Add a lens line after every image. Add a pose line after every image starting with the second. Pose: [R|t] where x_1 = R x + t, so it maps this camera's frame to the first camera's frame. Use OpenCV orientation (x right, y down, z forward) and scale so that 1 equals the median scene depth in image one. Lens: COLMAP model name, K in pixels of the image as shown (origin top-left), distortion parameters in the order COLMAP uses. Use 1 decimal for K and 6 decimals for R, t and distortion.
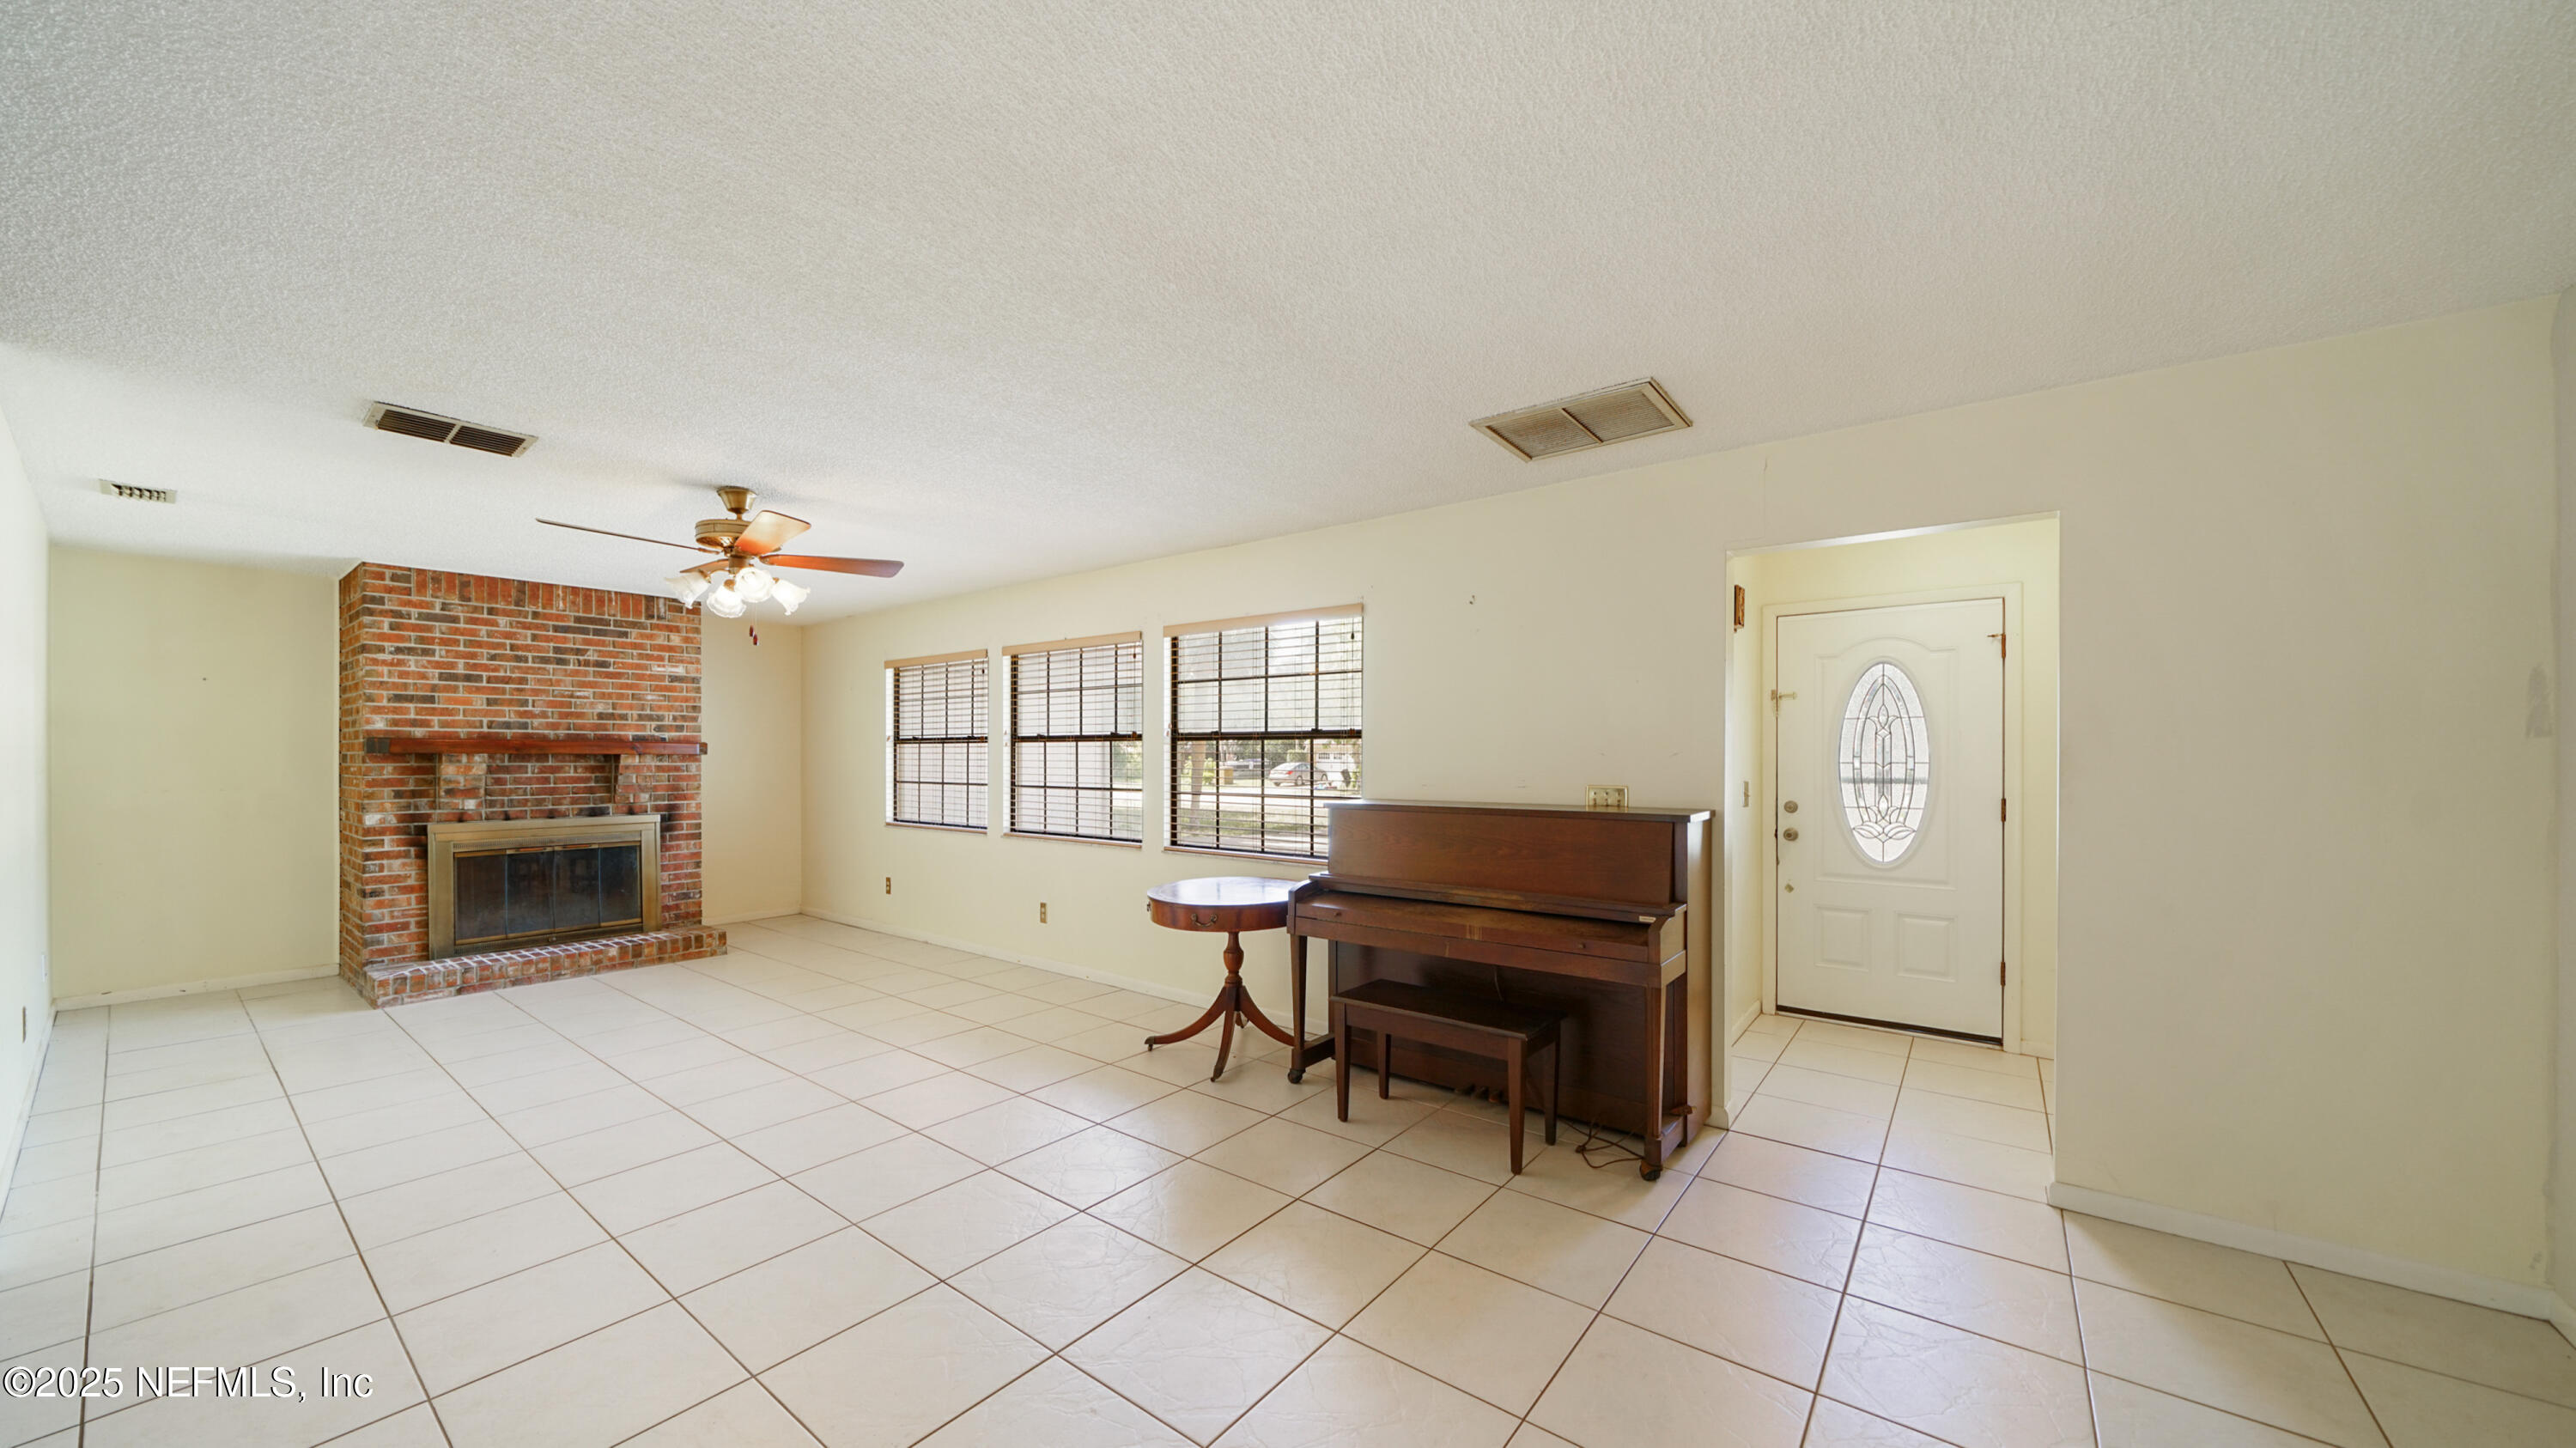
lens RADIAL K [[910.8, 0, 1288.4], [0, 910.8, 766.3], [0, 0, 1]] dist [-0.000369, -0.000049]
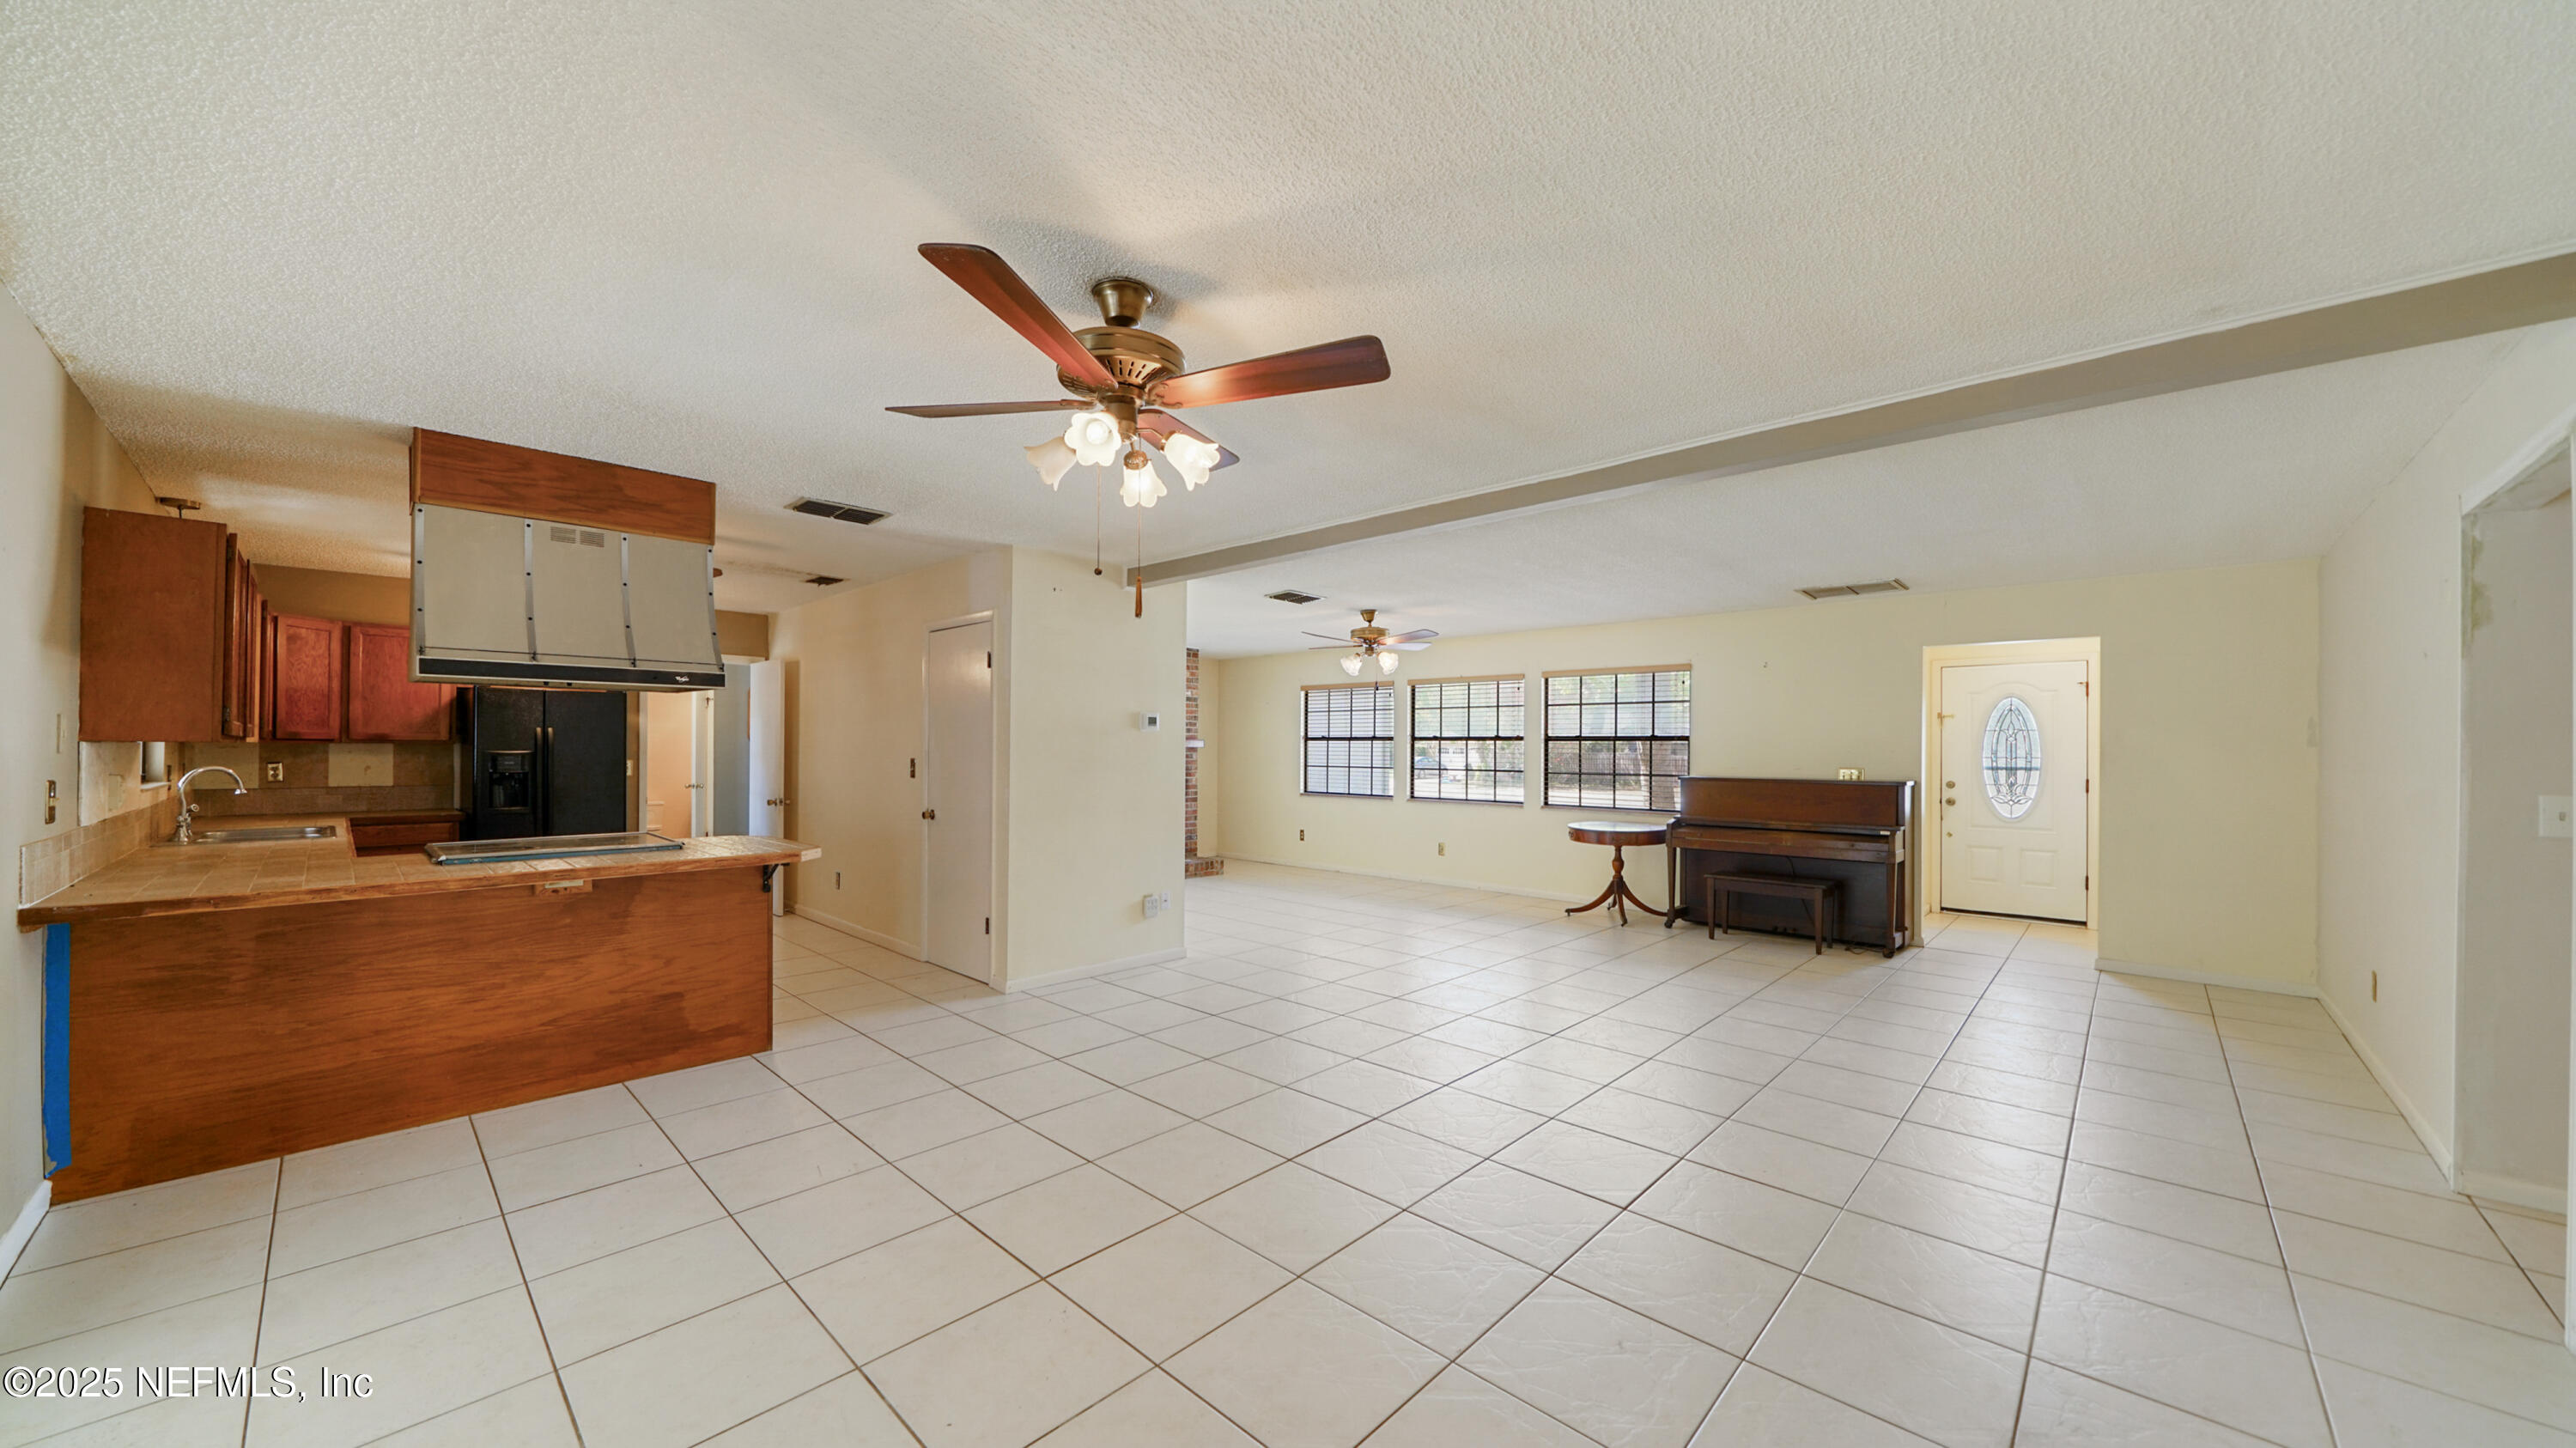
lens RADIAL K [[905.4, 0, 1285.9], [0, 905.4, 752.7], [0, 0, 1]] dist [-0.001384, -0.000071]
pose [[0.995035, 0.007619, -0.099235, -0.500337], [-0.008498, 0.999928, -0.008439, 0.011996], [0.099164, 0.009241, 0.995028, -0.773971]]
